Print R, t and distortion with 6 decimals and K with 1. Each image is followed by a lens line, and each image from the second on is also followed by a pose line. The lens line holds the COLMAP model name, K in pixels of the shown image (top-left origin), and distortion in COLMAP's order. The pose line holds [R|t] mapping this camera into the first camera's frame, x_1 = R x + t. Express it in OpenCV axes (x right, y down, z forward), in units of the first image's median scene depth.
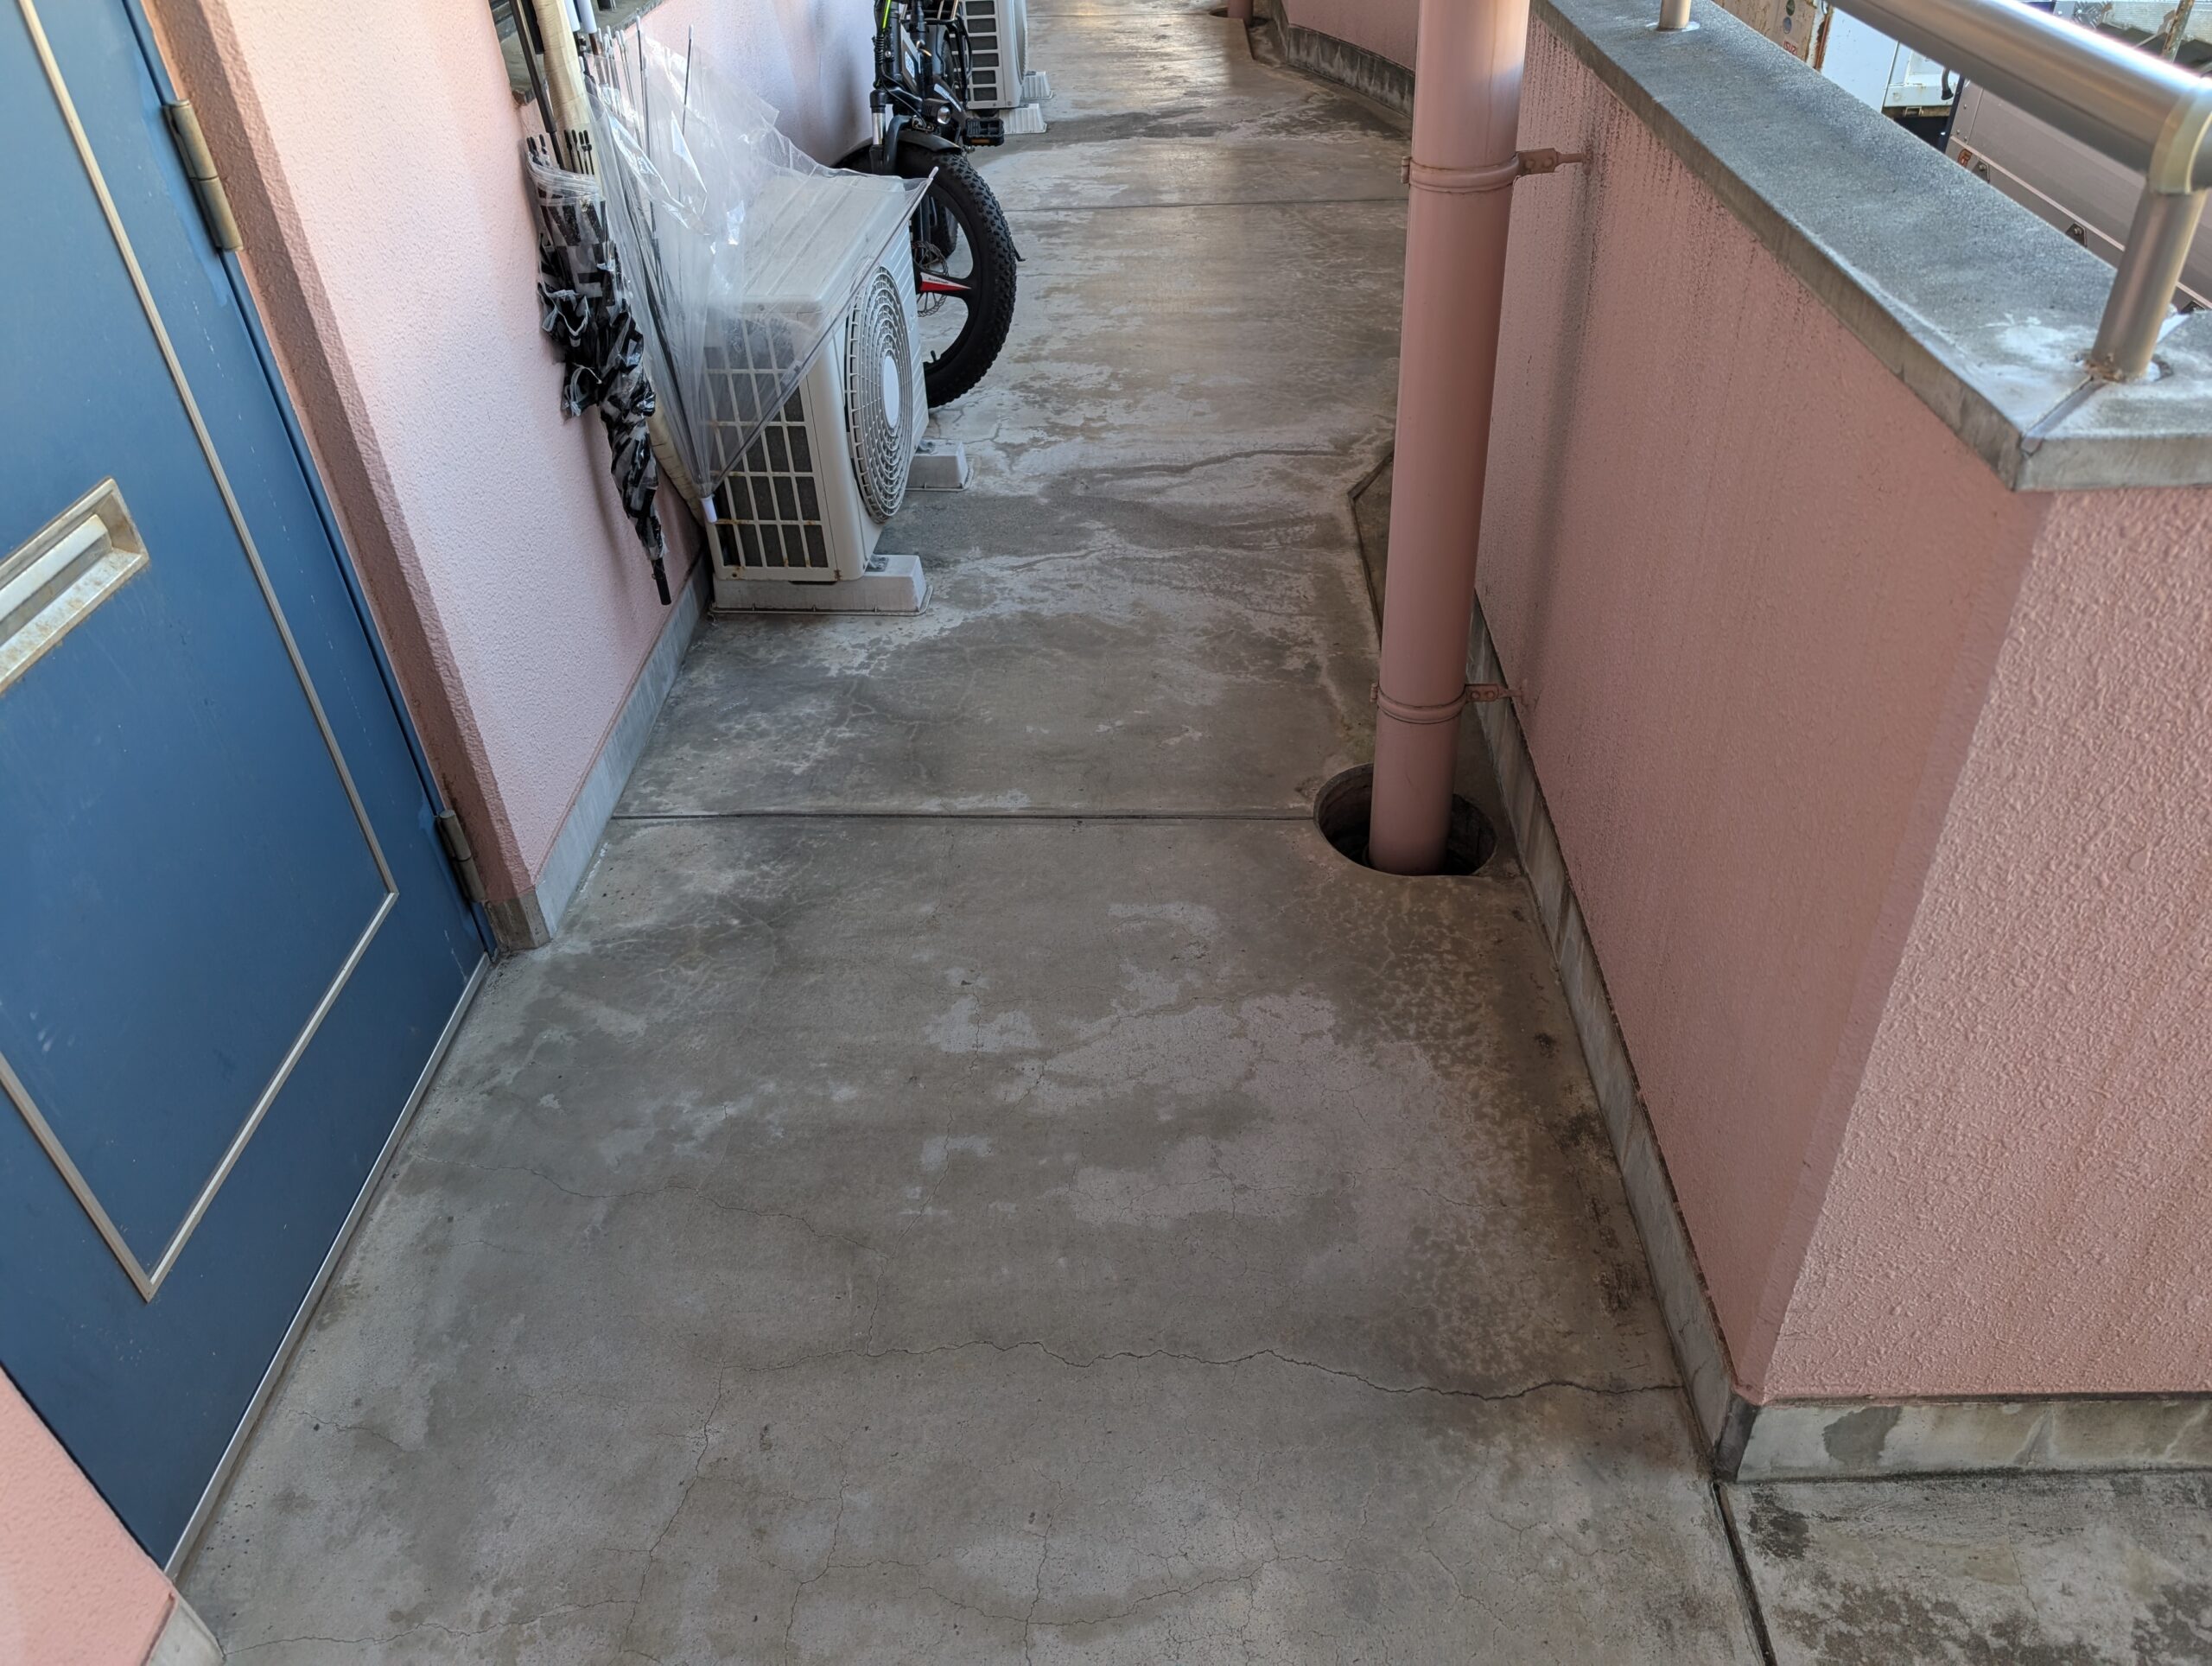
lens RADIAL K [[1581.7, 0, 1104.8], [0, 1581.7, 834.3], [0, 0, 1]] dist [-0.015836, 0.016332]
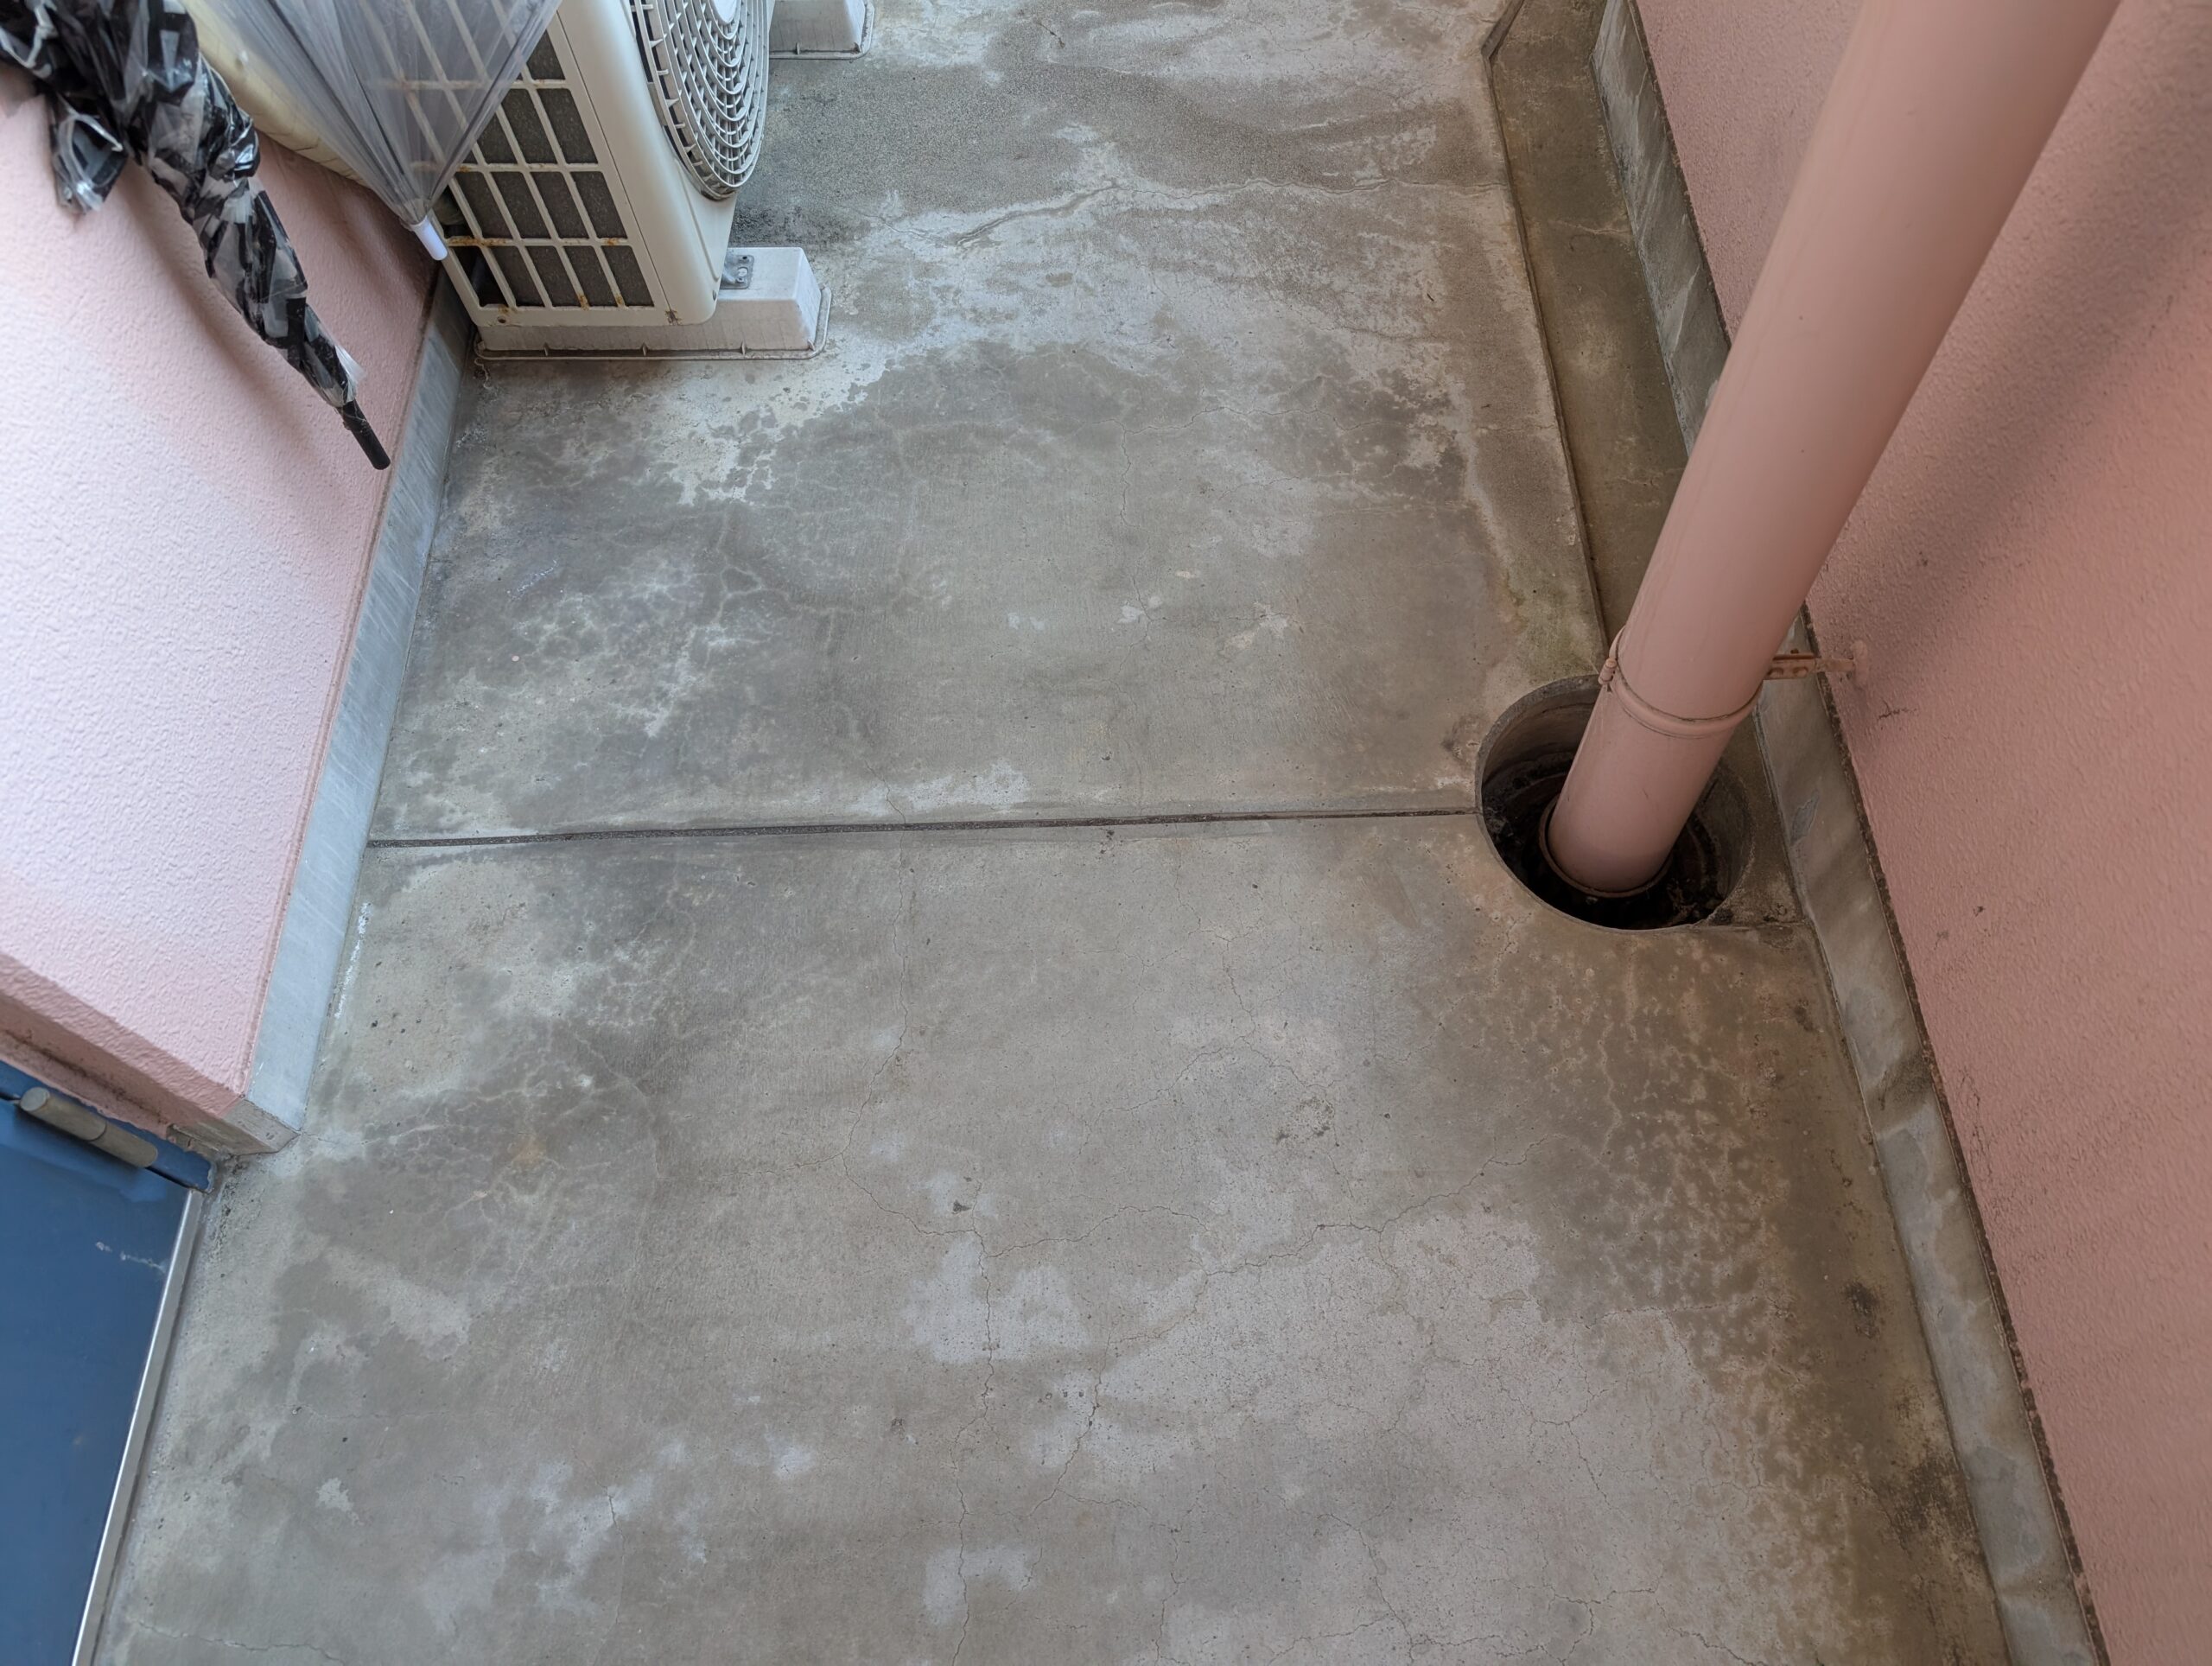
lens RADIAL K [[1581.7, 0, 1124.6], [0, 1581.7, 827.0], [0, 0, 1]] dist [-0.015836, 0.016332]
pose [[0.998174, -0.052264, 0.030293, -0.031081], [0.034591, 0.905628, 0.422660, -0.295631], [-0.049525, -0.420841, 0.905782, 0.452393]]
